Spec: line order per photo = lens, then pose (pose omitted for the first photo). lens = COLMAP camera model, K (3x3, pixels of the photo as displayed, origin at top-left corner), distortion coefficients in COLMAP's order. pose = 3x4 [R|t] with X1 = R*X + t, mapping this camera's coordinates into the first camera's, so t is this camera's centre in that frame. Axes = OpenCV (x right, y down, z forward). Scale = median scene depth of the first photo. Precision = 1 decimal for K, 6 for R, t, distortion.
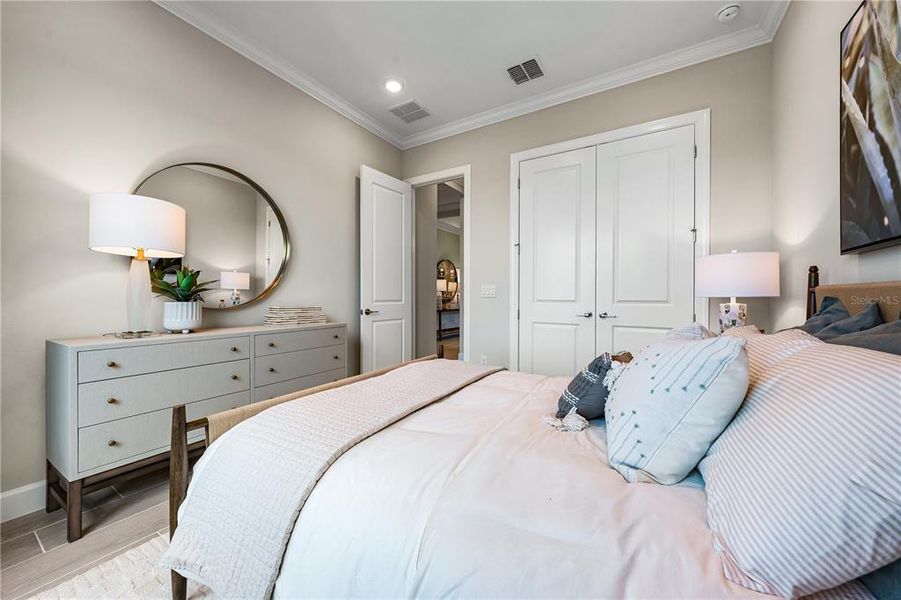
lens RADIAL K [[316.0, 0, 450.8], [0, 316.0, 304.3], [0, 0, 1]] dist [0.000055, -0.004266]
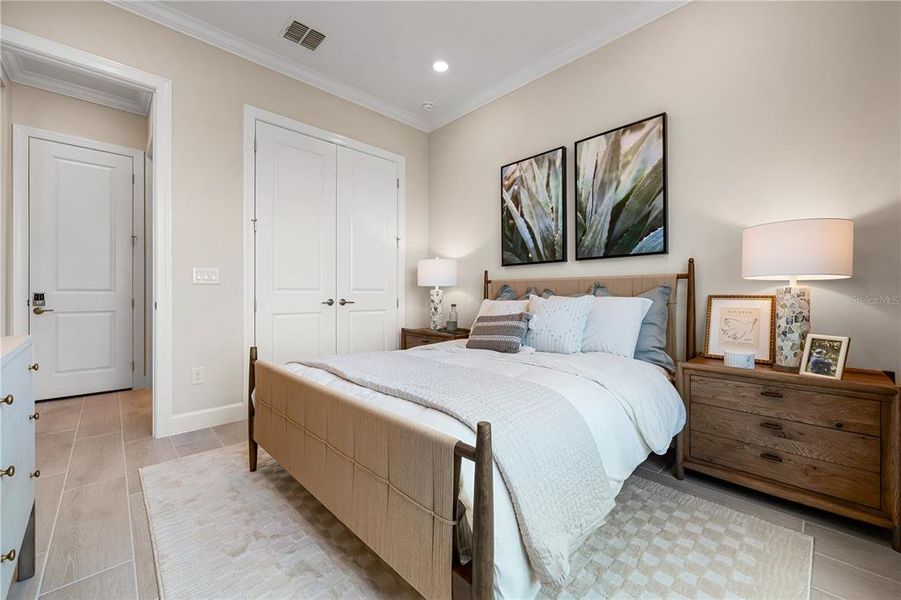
lens RADIAL K [[348.2, 0, 460.1], [0, 348.2, 294.5], [0, 0, 1]] dist [-0.000444, -0.000118]
pose [[0.243933, -0.019331, 0.969599, -1.301399], [0.031912, 0.999420, 0.011897, 0.004450], [-0.969267, 0.028040, 0.244409, 0.716175]]
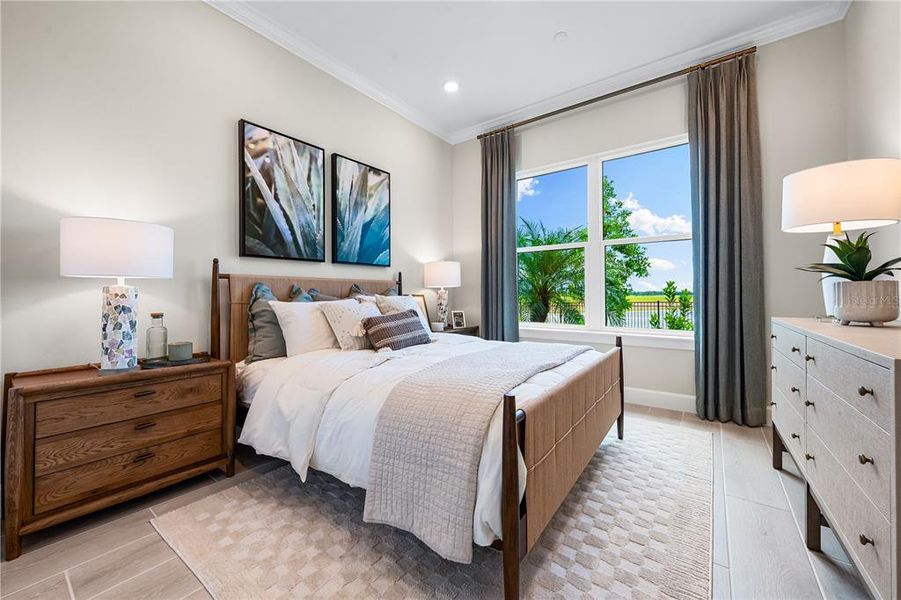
lens RADIAL K [[349.4, 0, 449.3], [0, 349.4, 295.9], [0, 0, 1]] dist [-0.001222, -0.000207]
pose [[-0.994233, -0.009521, 0.106822, -0.025895], [-0.006284, 0.999512, 0.030596, -0.014218], [-0.107061, 0.029749, -0.993807, 2.801778]]
